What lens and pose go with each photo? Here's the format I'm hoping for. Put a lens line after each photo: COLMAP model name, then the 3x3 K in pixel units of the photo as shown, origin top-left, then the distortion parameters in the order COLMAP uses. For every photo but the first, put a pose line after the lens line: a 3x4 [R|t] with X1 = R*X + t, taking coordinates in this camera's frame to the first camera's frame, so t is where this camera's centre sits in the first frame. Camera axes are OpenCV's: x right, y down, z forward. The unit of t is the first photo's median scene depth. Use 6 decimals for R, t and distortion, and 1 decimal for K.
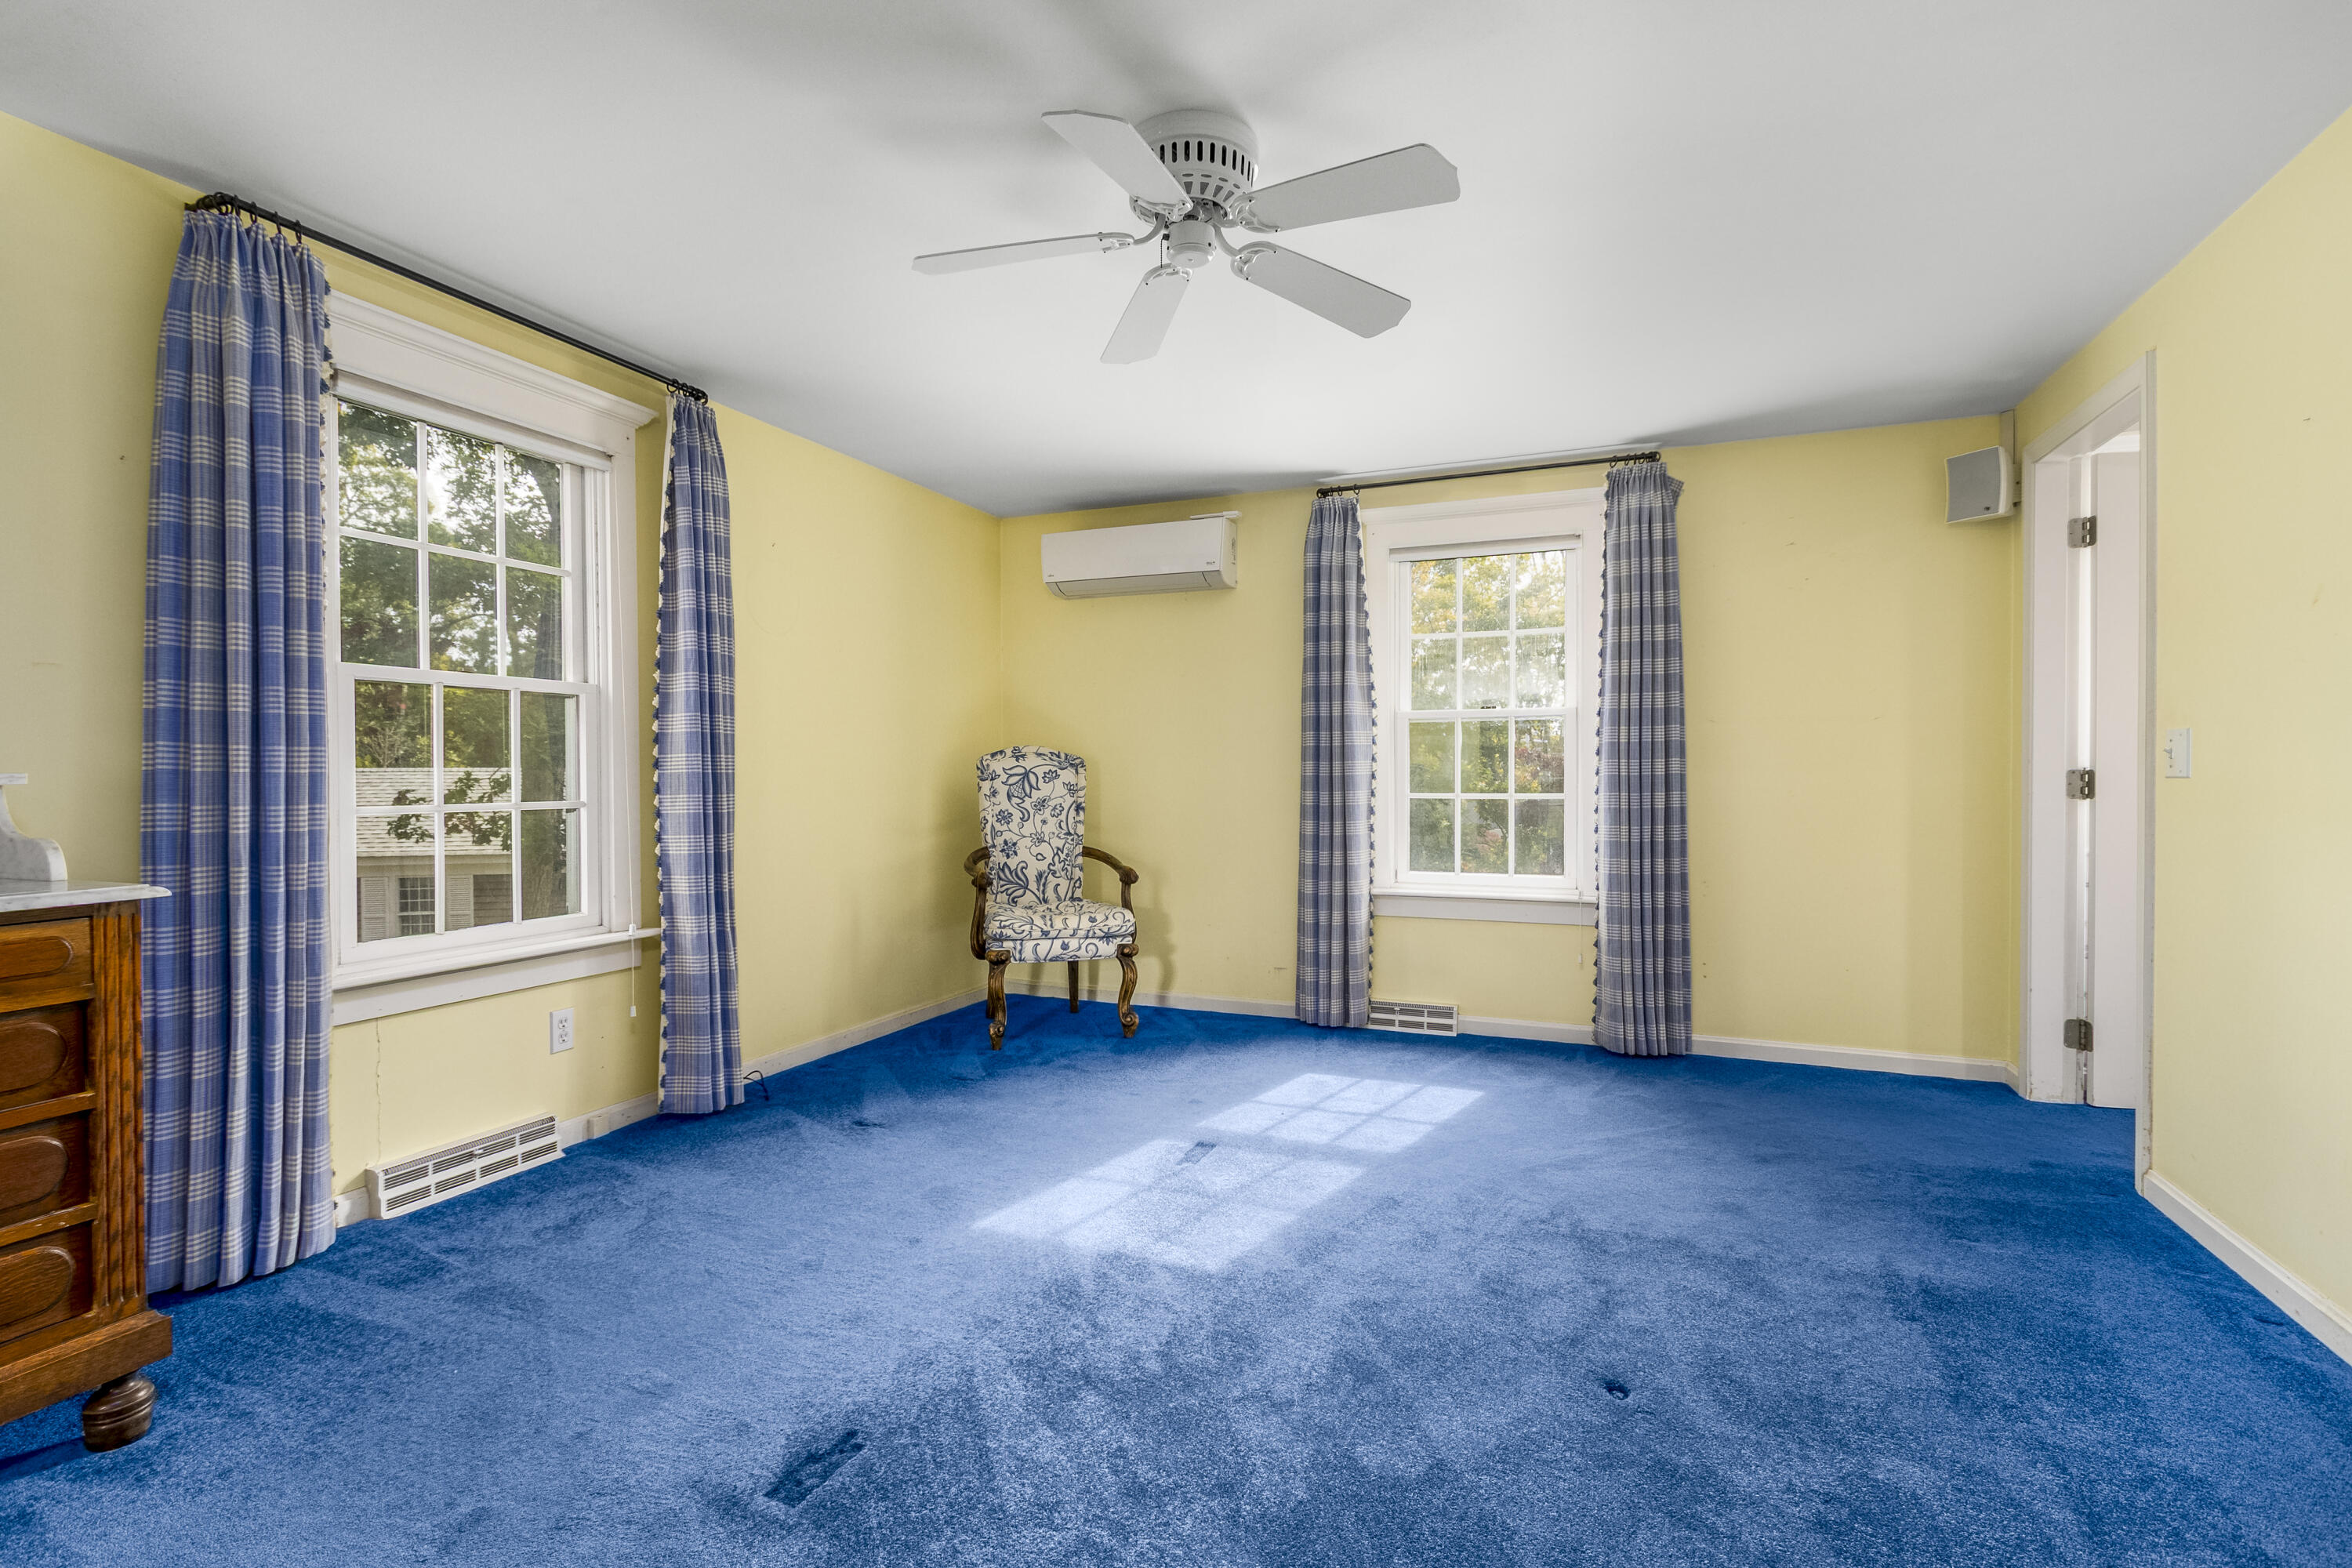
lens RADIAL K [[1081.6, 0, 1157.5], [0, 1081.6, 776.0], [0, 0, 1]] dist [0.002249, -0.000244]
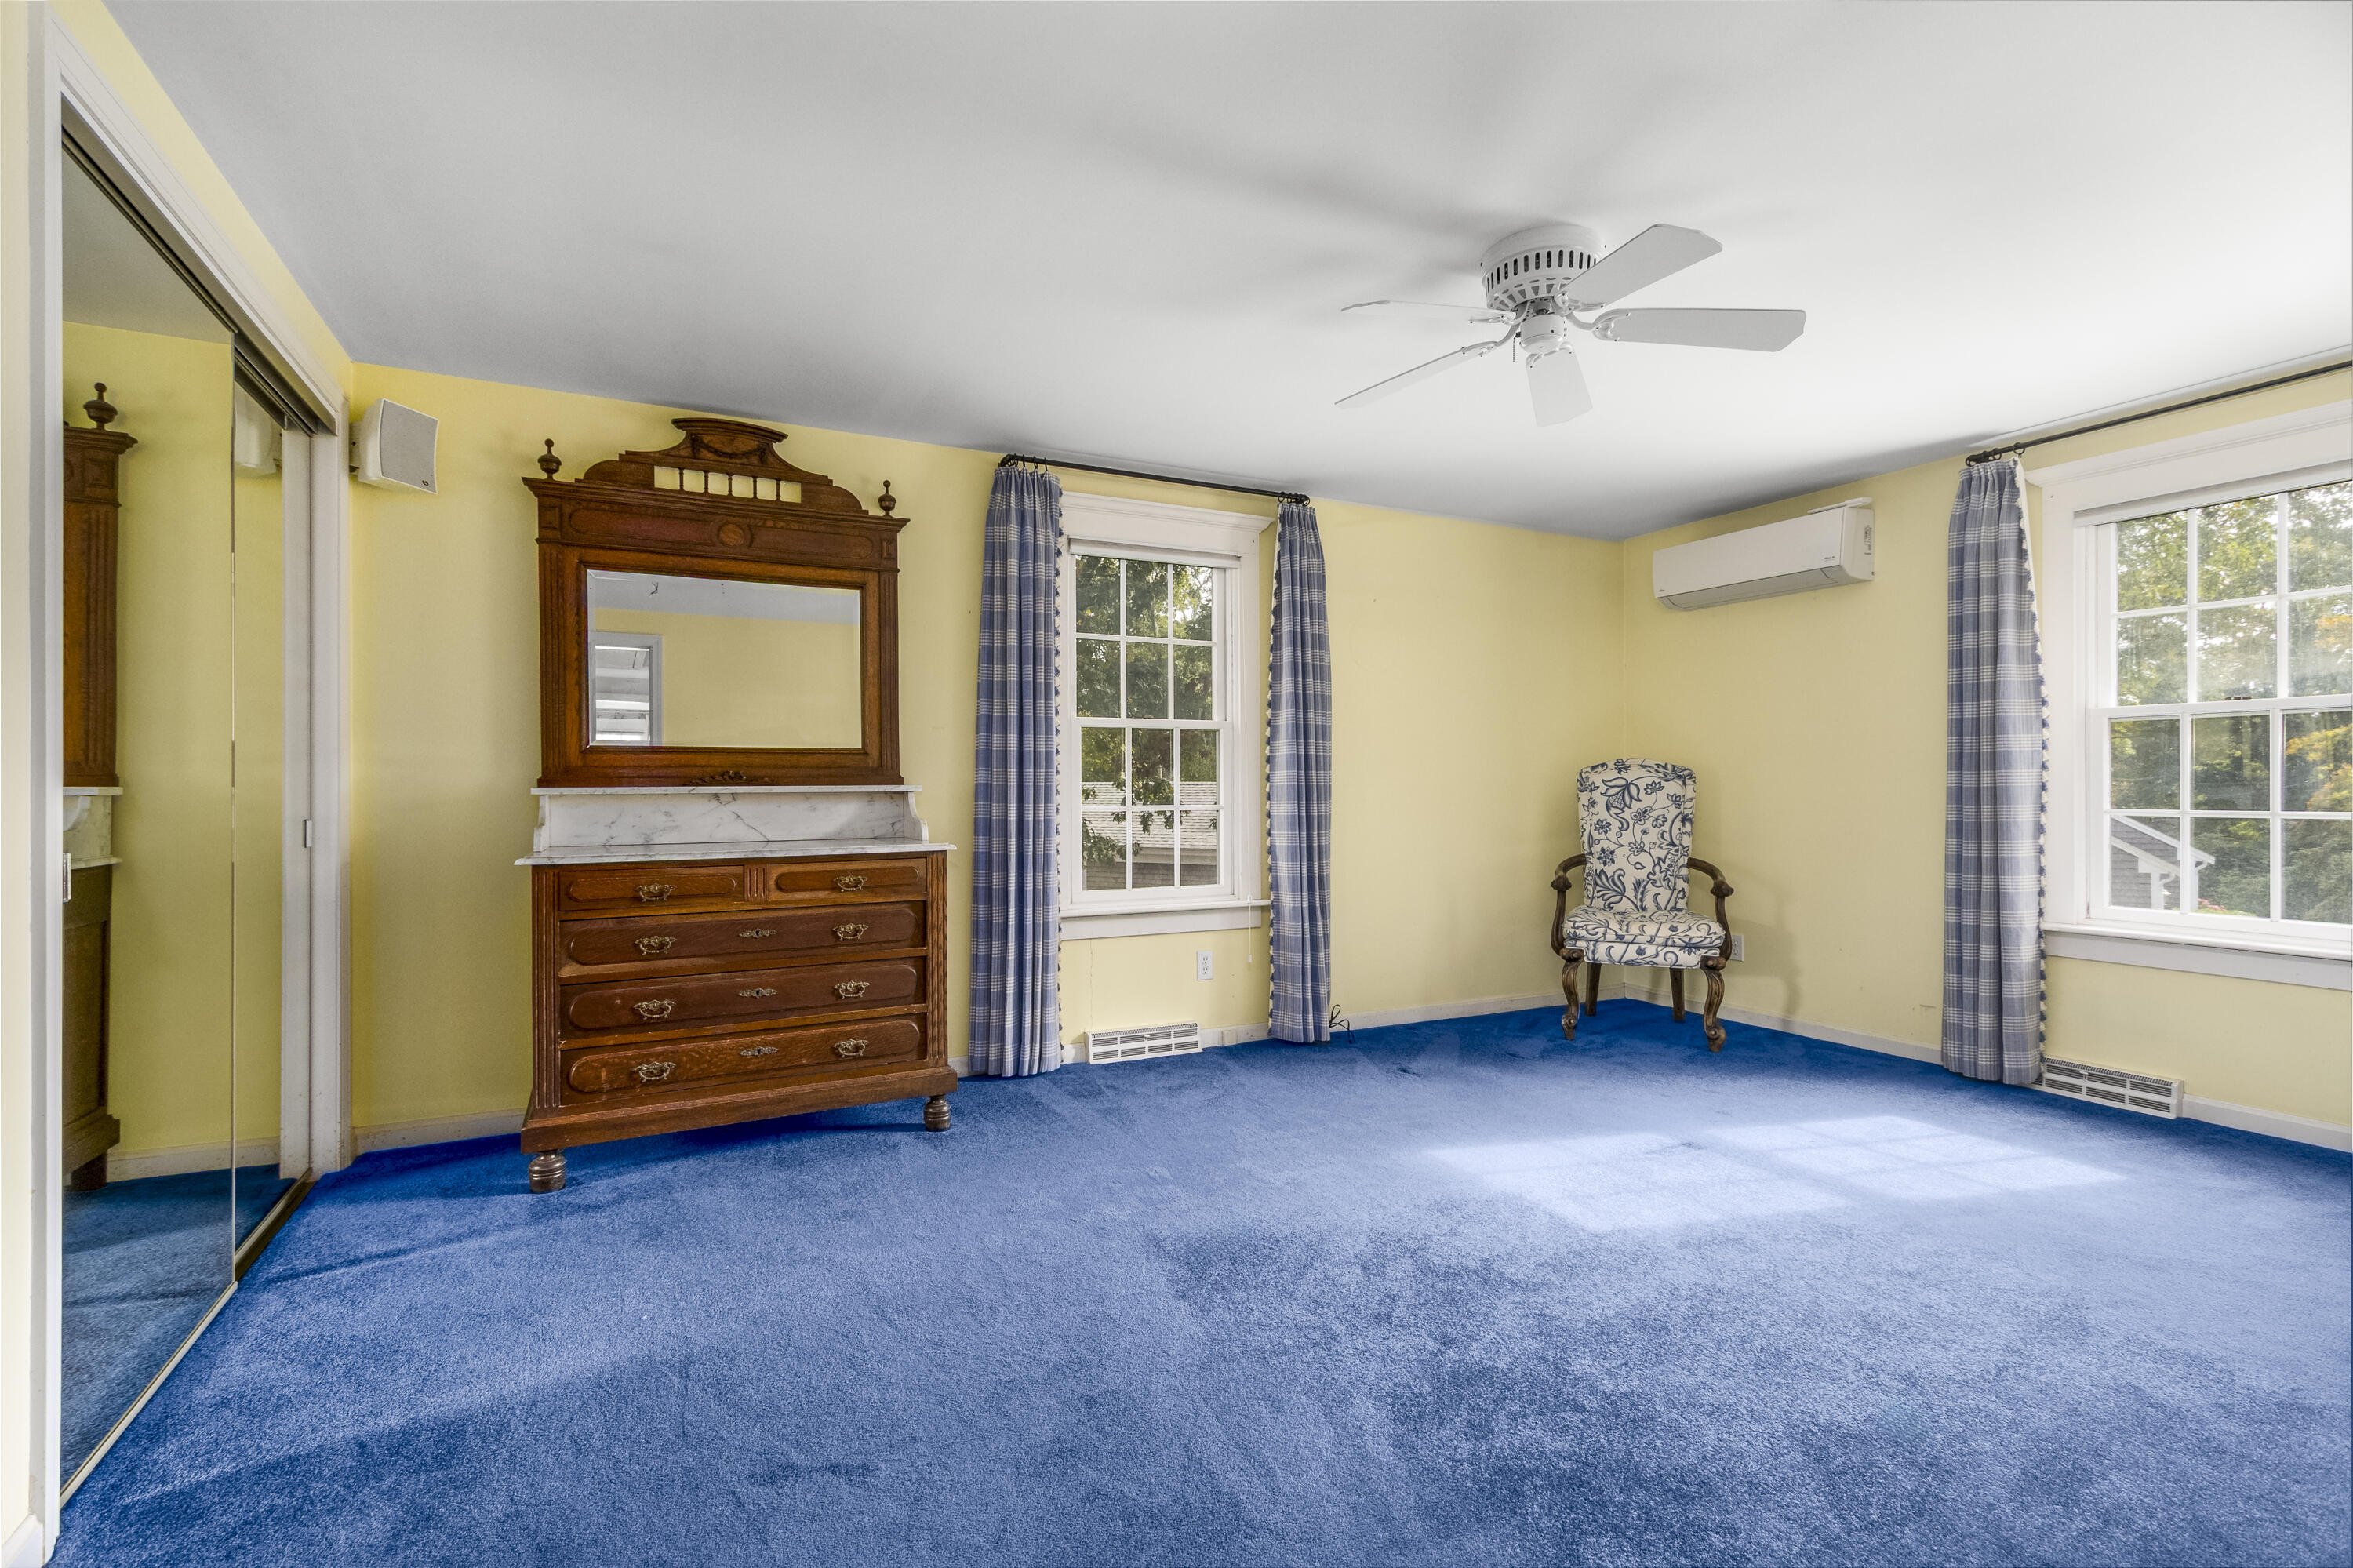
lens RADIAL K [[1067.5, 0, 1170.4], [0, 1067.5, 779.2], [0, 0, 1]] dist [0.001793, 0.000305]
pose [[0.754473, -0.004379, -0.656317, 0.318874], [-0.000711, 0.999972, -0.007489, 0.000145], [0.656331, 0.006117, 0.754448, -0.088760]]
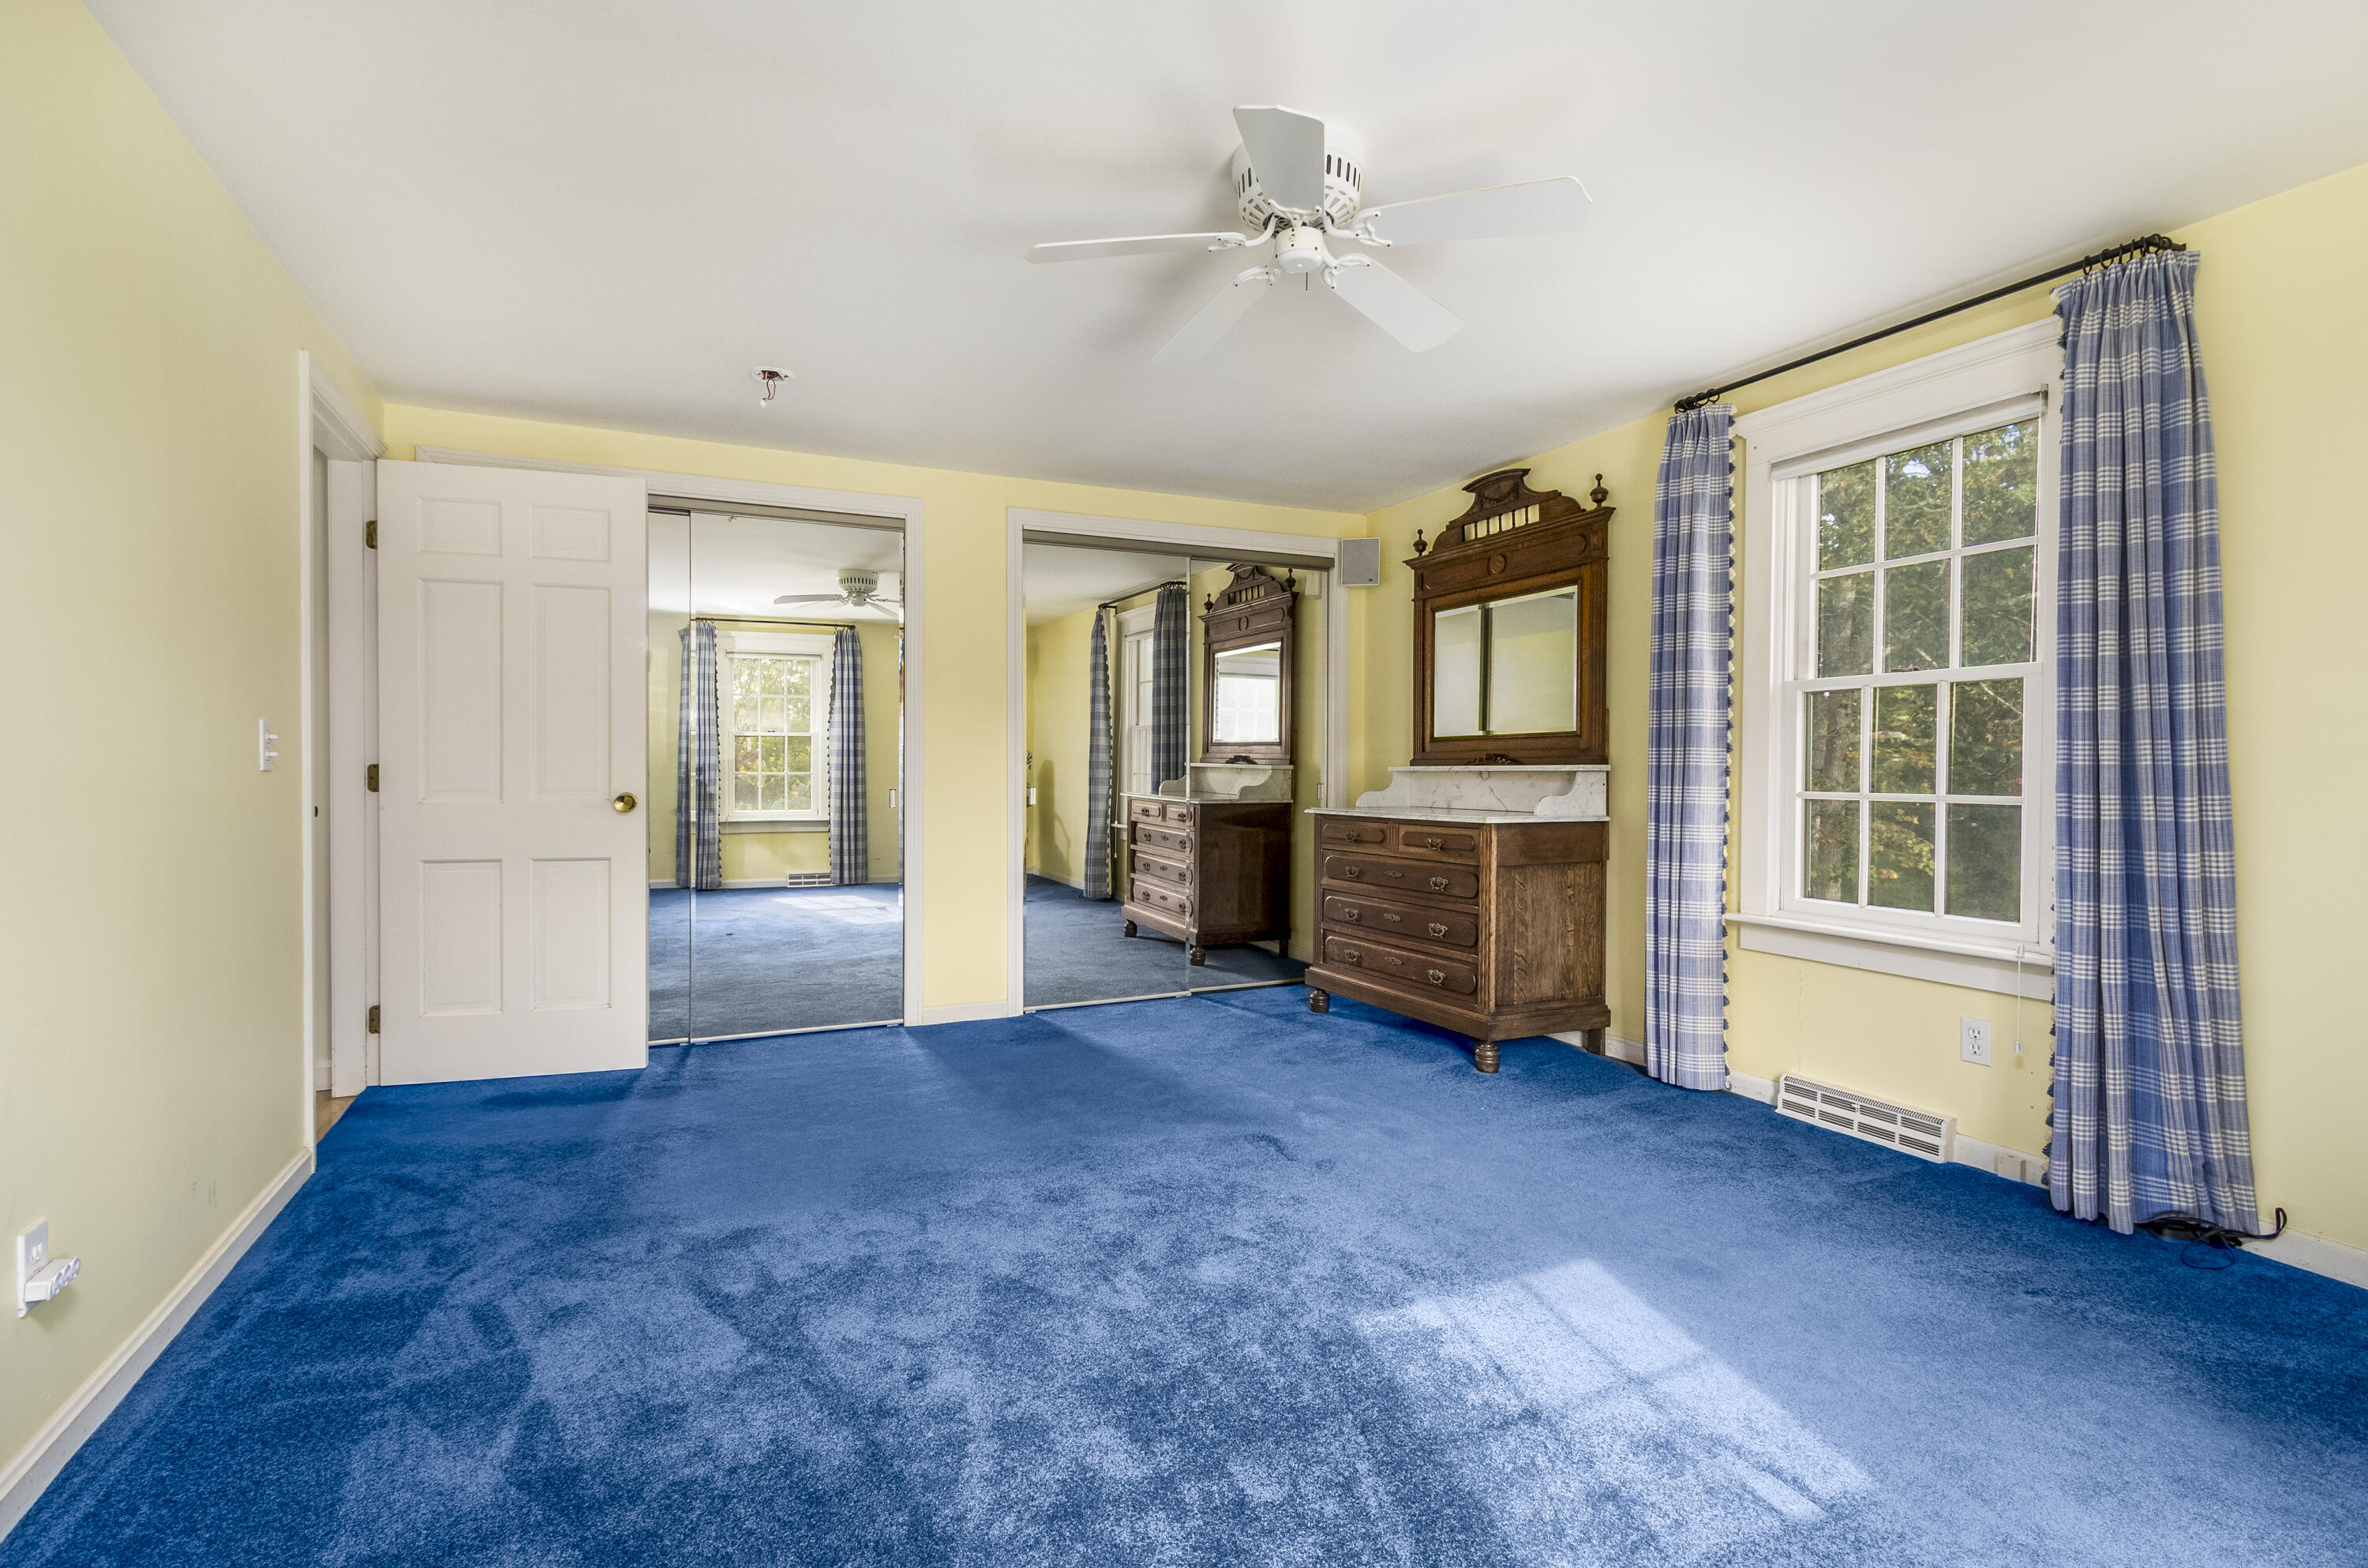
lens RADIAL K [[1088.8, 0, 1165.4], [0, 1088.8, 775.9], [0, 0, 1]] dist [0.002249, -0.000244]
pose [[-0.668446, 0.007910, -0.743719, 0.574944], [-0.002669, 0.999912, 0.013033, -0.004541], [0.743756, 0.010697, -0.668366, 1.031103]]
